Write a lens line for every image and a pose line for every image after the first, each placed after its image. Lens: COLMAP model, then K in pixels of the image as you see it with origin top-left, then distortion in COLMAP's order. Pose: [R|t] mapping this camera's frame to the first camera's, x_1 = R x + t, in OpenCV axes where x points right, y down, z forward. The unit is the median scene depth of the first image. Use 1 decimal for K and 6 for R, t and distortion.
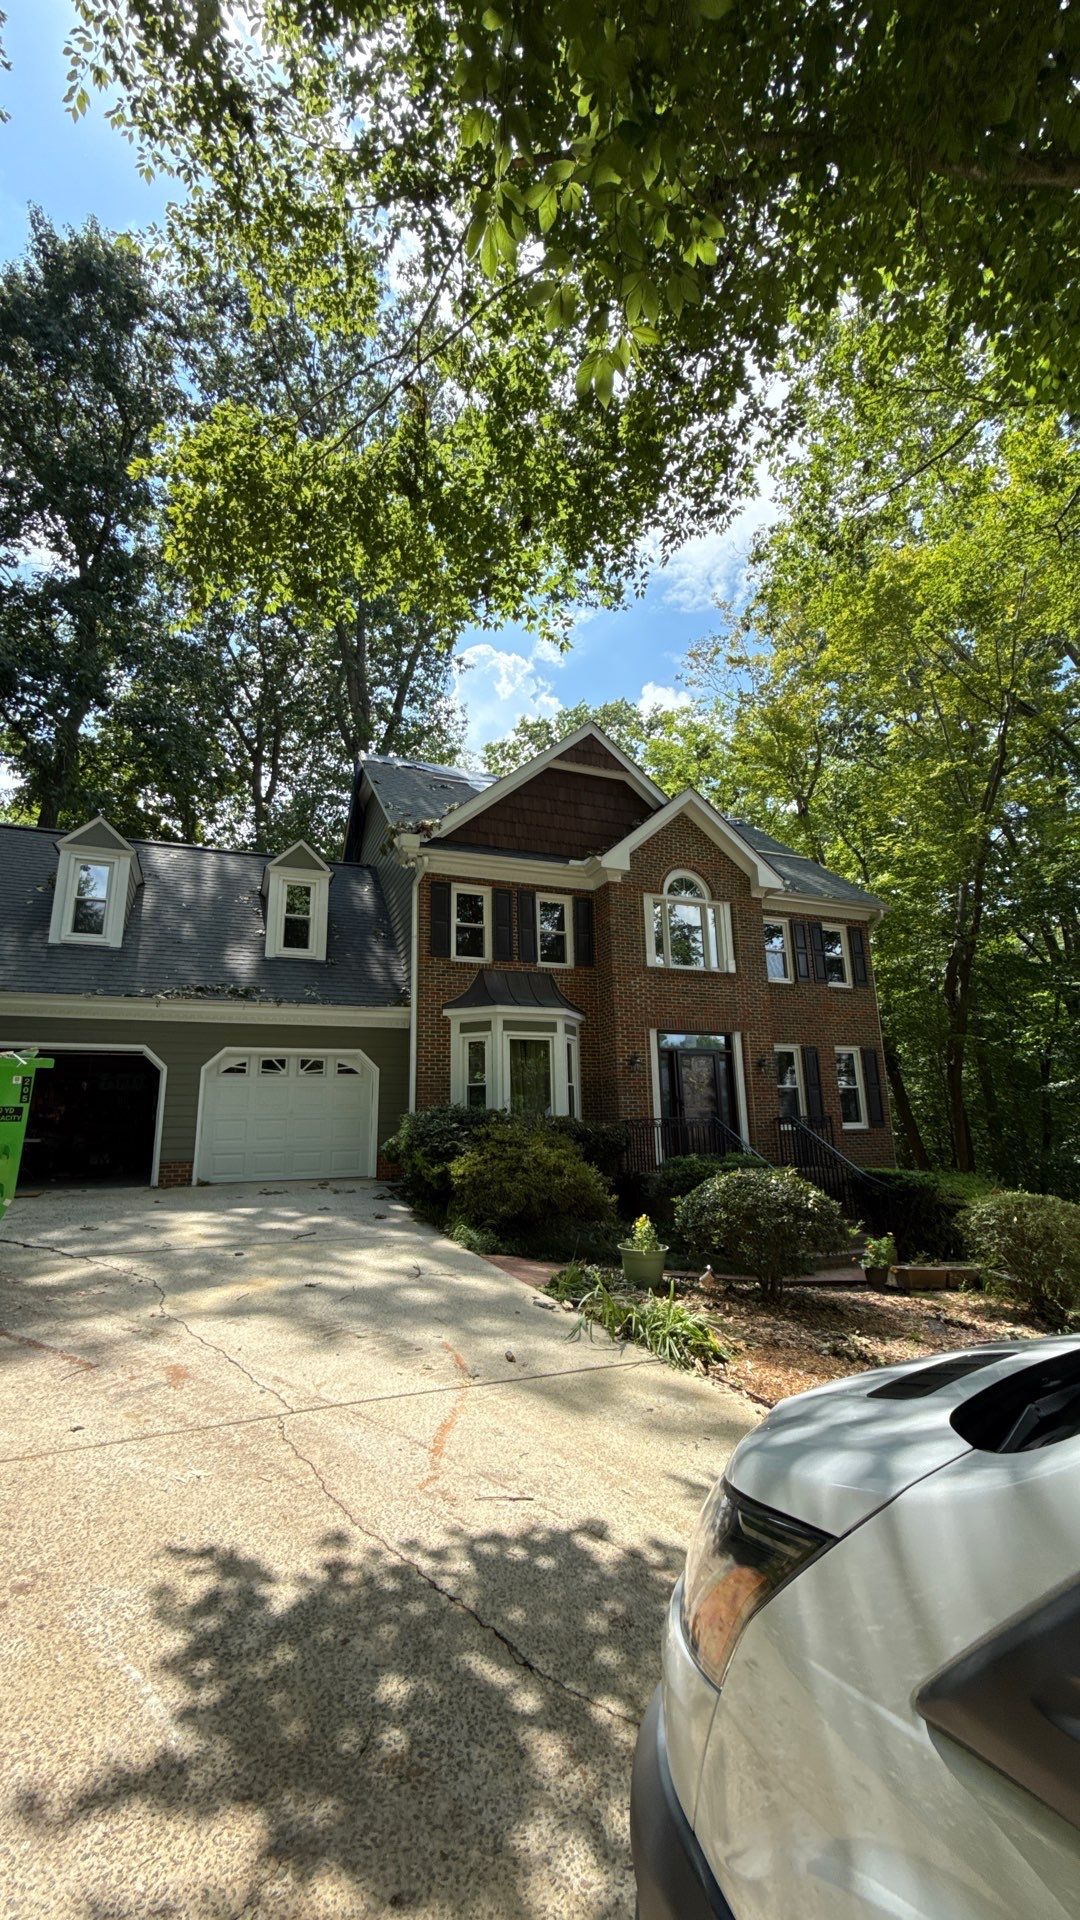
lens RADIAL K [[766.5, 0, 540.0], [0, 766.5, 960.0], [0, 0, 1]] dist [0.002335, -0.000315]
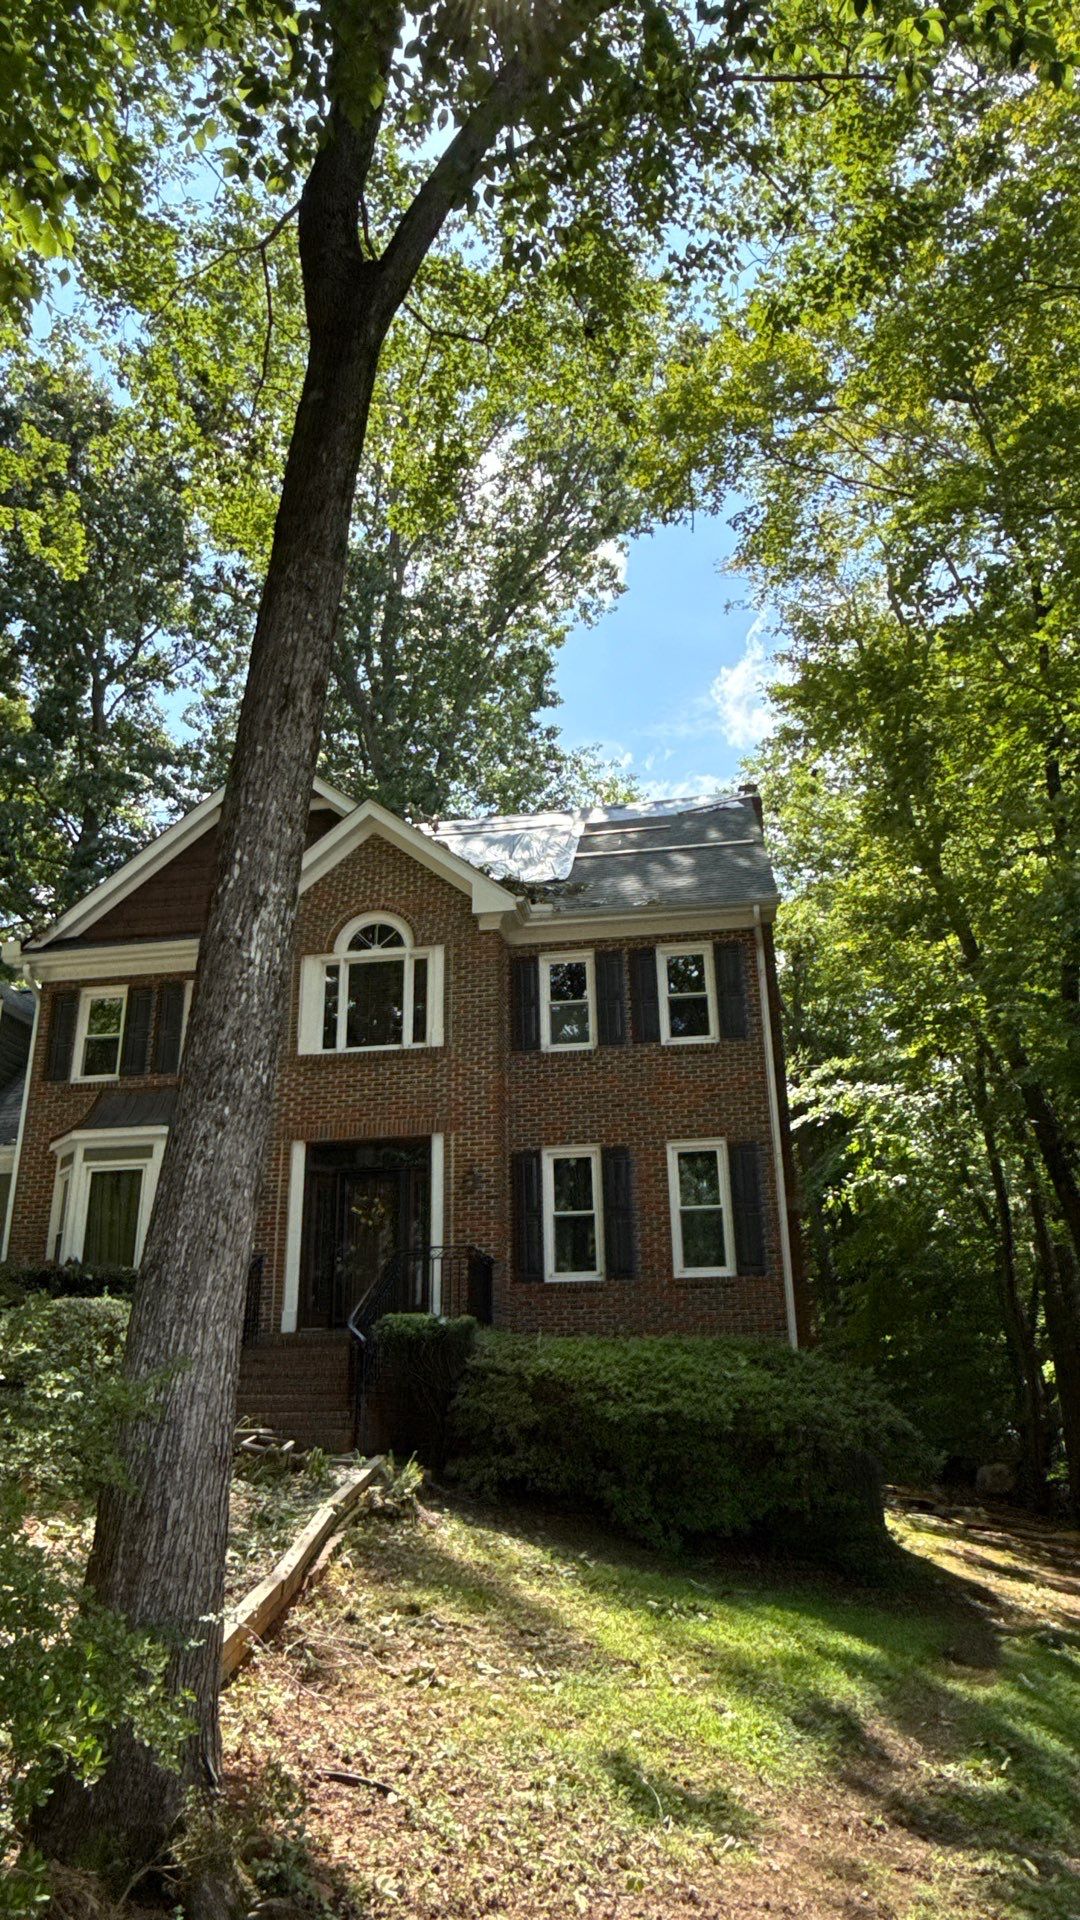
lens RADIAL K [[1221.9, 0, 547.9], [0, 1221.9, 958.6], [0, 0, 1]] dist [0.001103, 0.003024]
pose [[0.854829, -0.180801, -0.486393, 0.940379], [0.119660, 0.980757, -0.154265, 0.127505], [0.504924, 0.073669, 0.860014, 0.122834]]
